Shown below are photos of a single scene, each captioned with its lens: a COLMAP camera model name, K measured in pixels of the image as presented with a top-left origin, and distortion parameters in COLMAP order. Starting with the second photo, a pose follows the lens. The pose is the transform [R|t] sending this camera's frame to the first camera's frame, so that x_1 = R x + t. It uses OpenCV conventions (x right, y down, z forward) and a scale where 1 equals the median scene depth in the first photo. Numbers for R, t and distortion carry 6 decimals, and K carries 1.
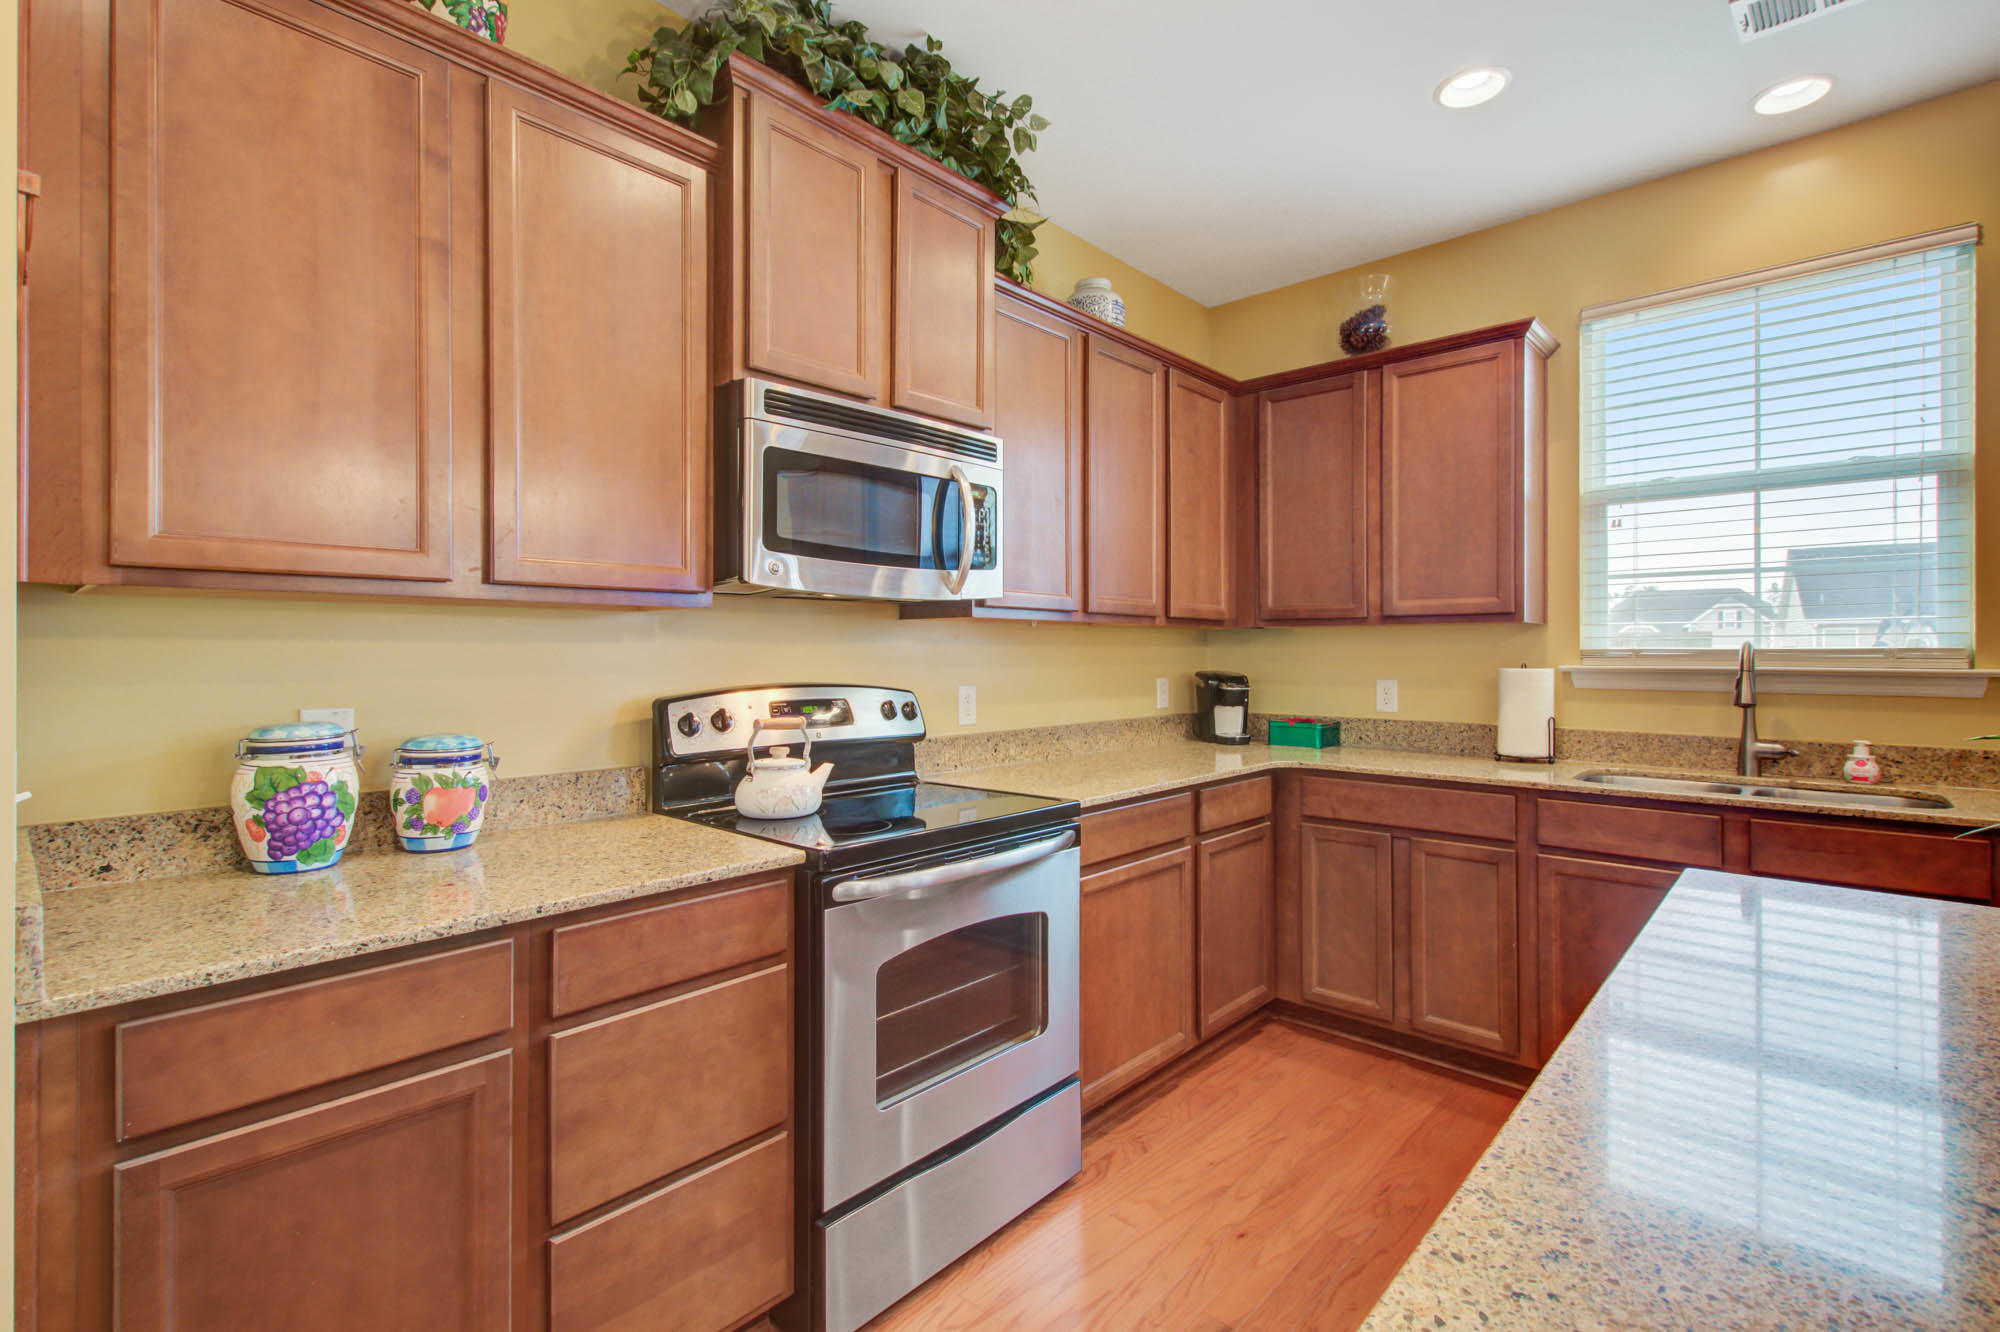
lens RADIAL K [[904.4, 0, 996.7], [0, 904.4, 645.1], [0, 0, 1]] dist [-0.003139, 0.000019]
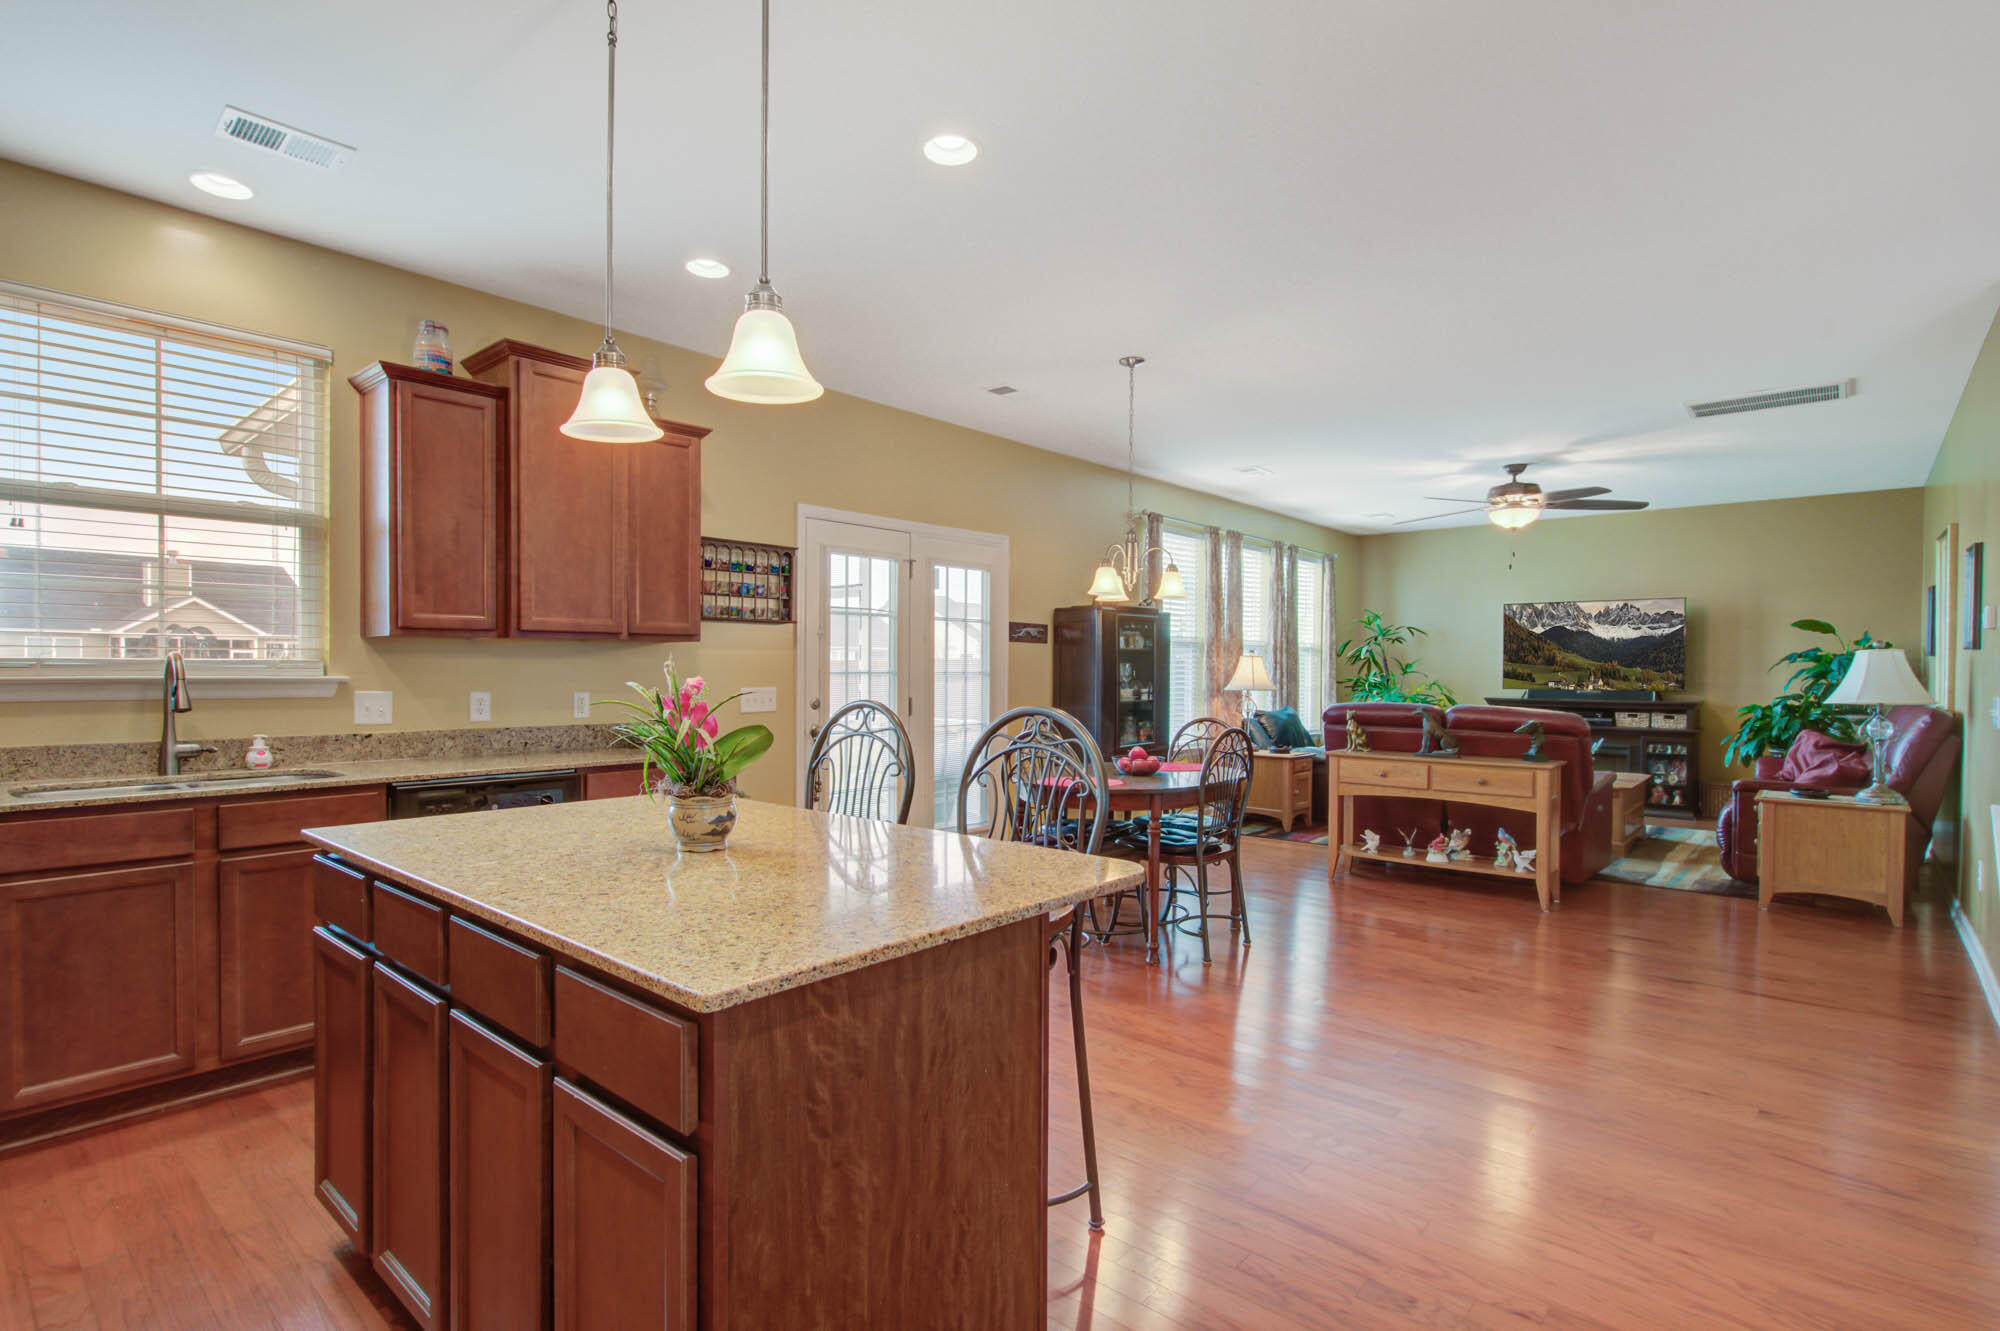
lens RADIAL K [[939.4, 0, 978.9], [0, 939.4, 675.9], [0, 0, 1]] dist [-0.011707, 0.001439]
pose [[-0.004164, -0.010659, 0.999935, -0.324791], [-0.014701, 0.999836, 0.010596, -0.003096], [-0.999883, -0.014656, -0.004320, 0.017419]]
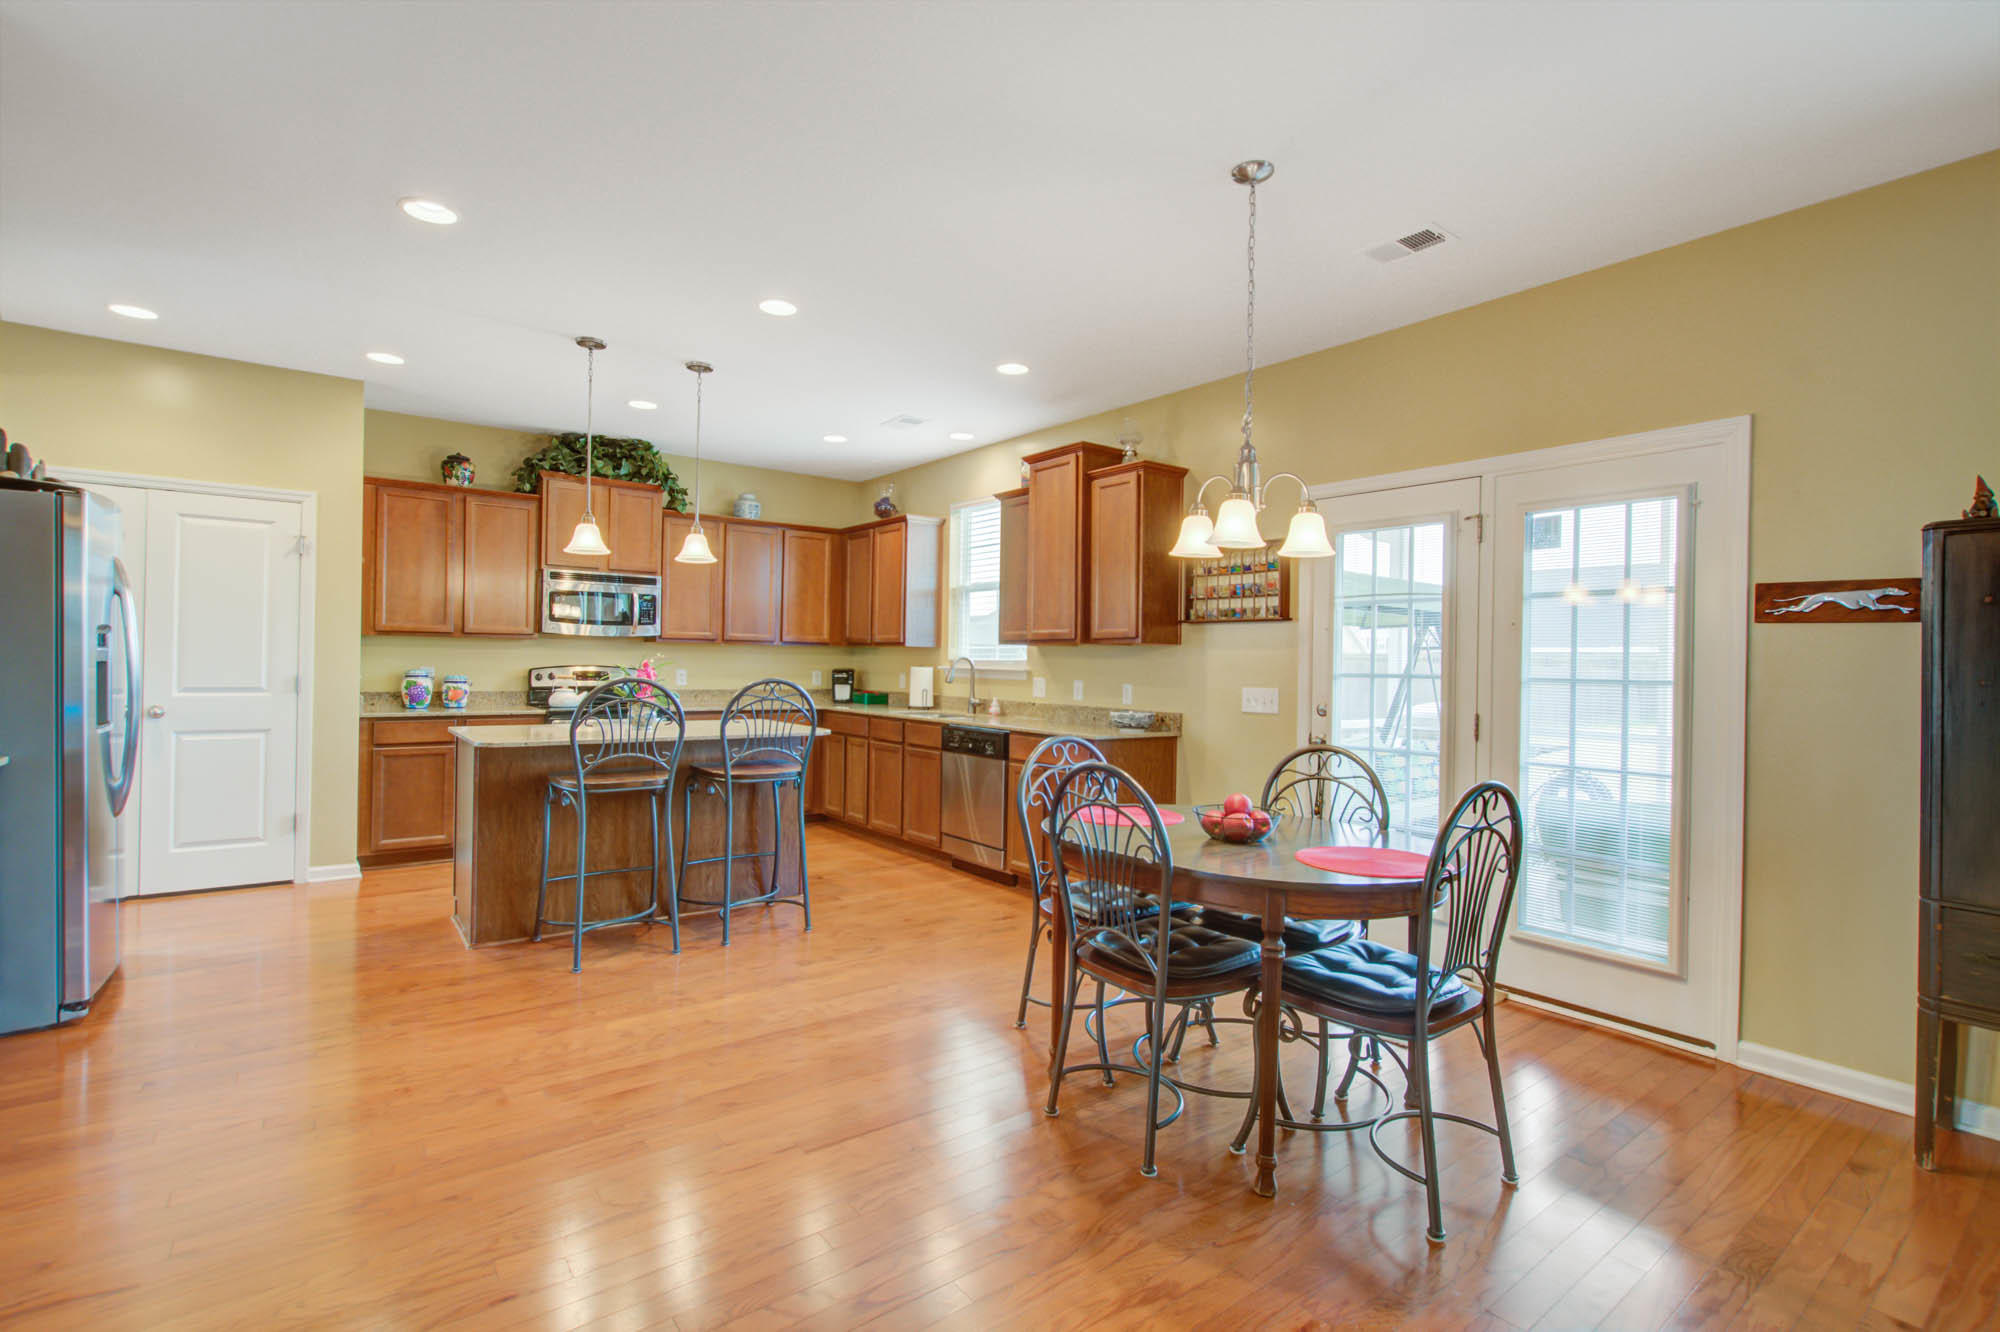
lens RADIAL K [[939.4, 0, 1013.7], [0, 939.4, 653.6], [0, 0, 1]] dist [-0.011707, 0.001439]
pose [[0.984616, 0.016316, -0.173966, 1.435328], [-0.016644, 0.999861, -0.000426, -0.013089], [0.173935, 0.003315, 0.984752, -1.469427]]
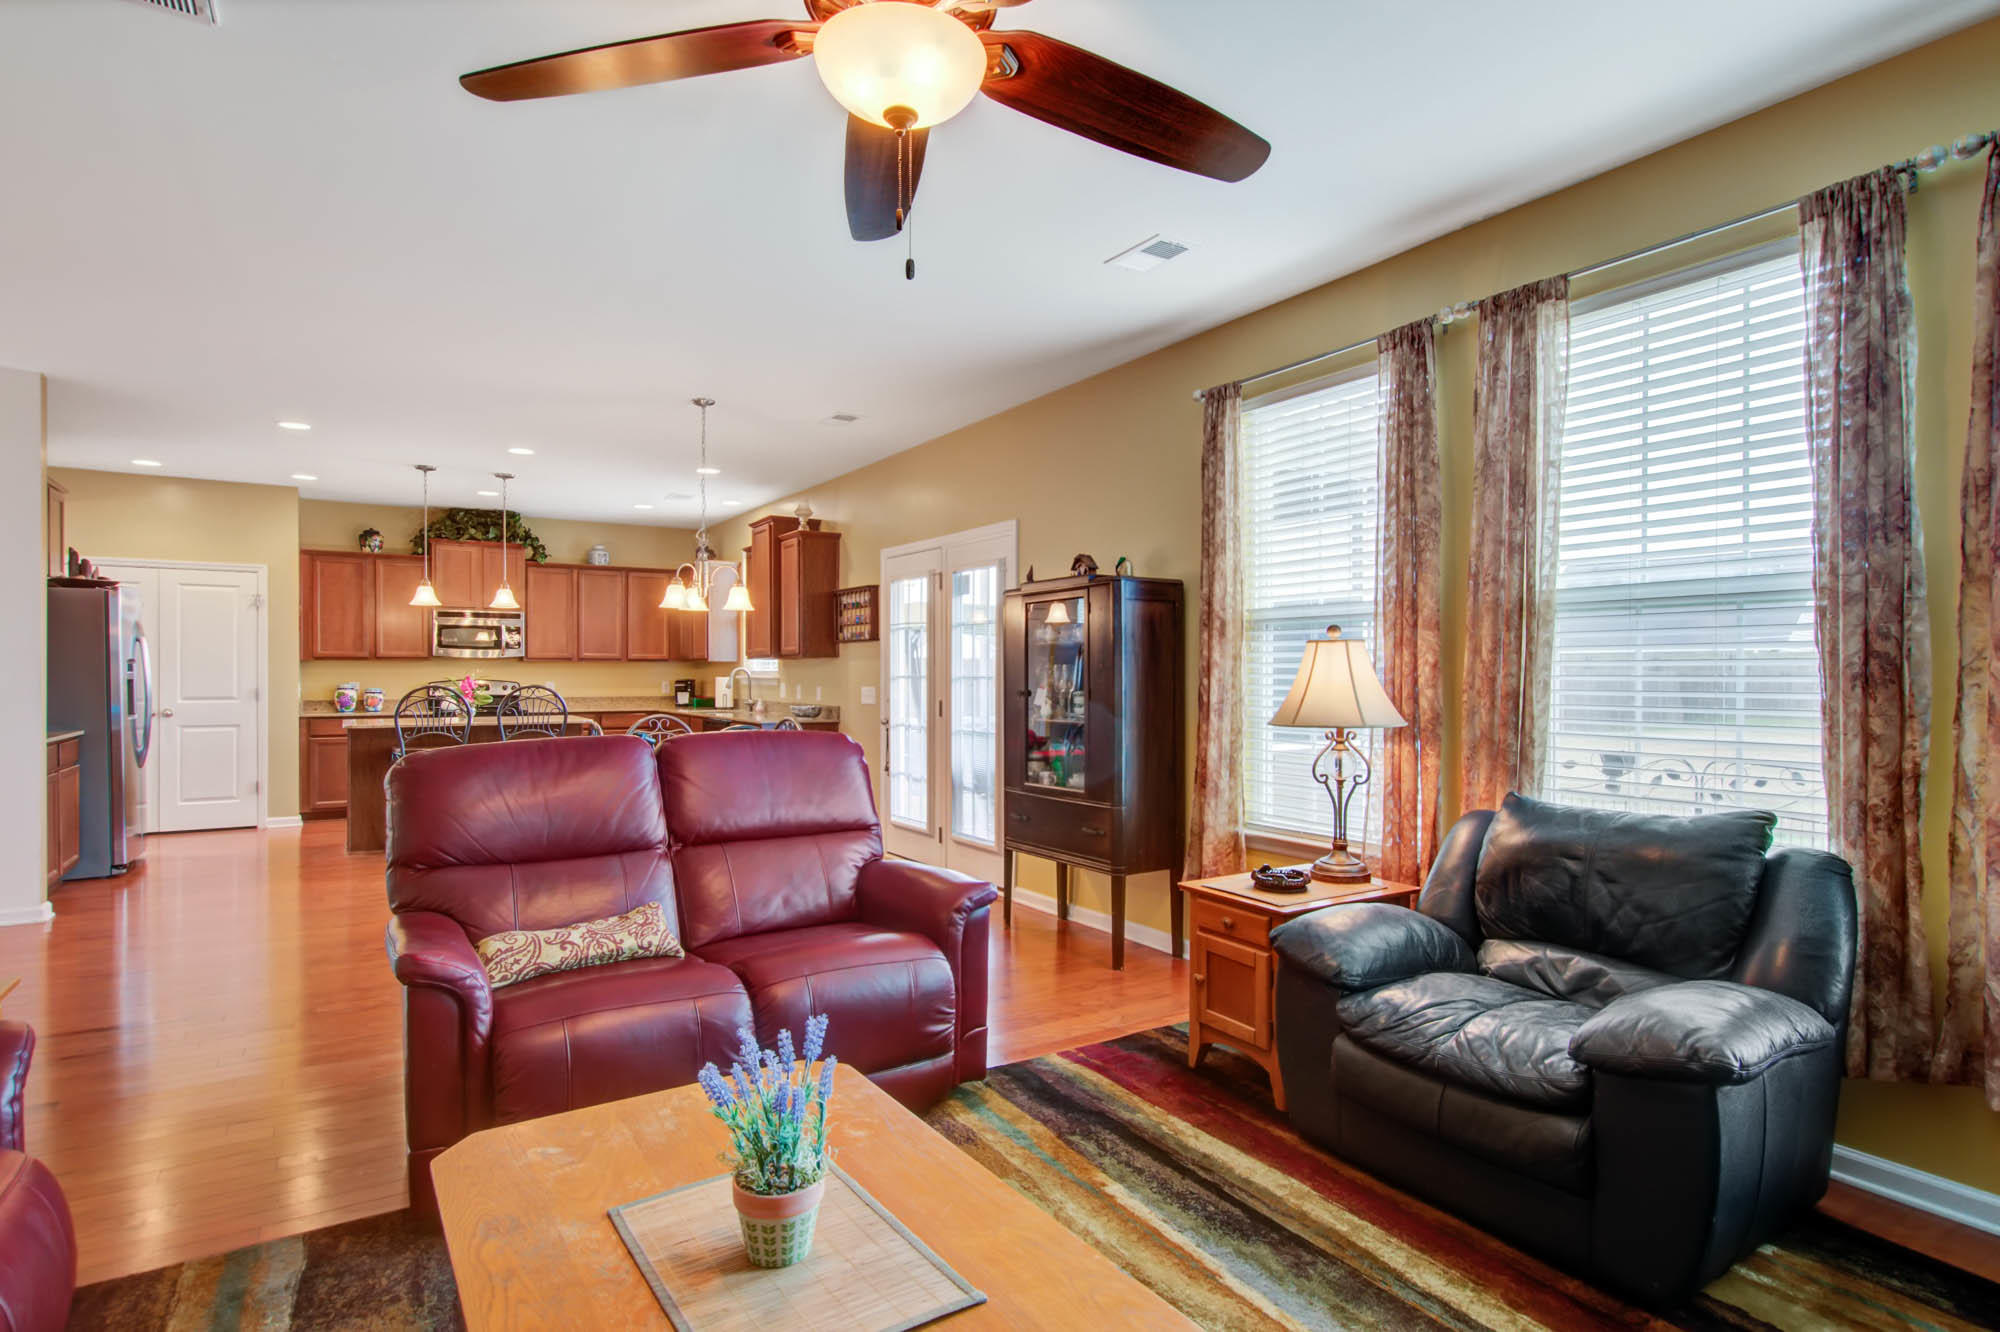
lens RADIAL K [[1037.3, 0, 986.9], [0, 1037.3, 667.4], [0, 0, 1]] dist [0.000378, 0.000676]
pose [[0.964390, 0.000937, -0.264481, 2.703604], [-0.000148, 0.999995, 0.003004, -0.018958], [0.264483, -0.002858, 0.964386, -2.345240]]
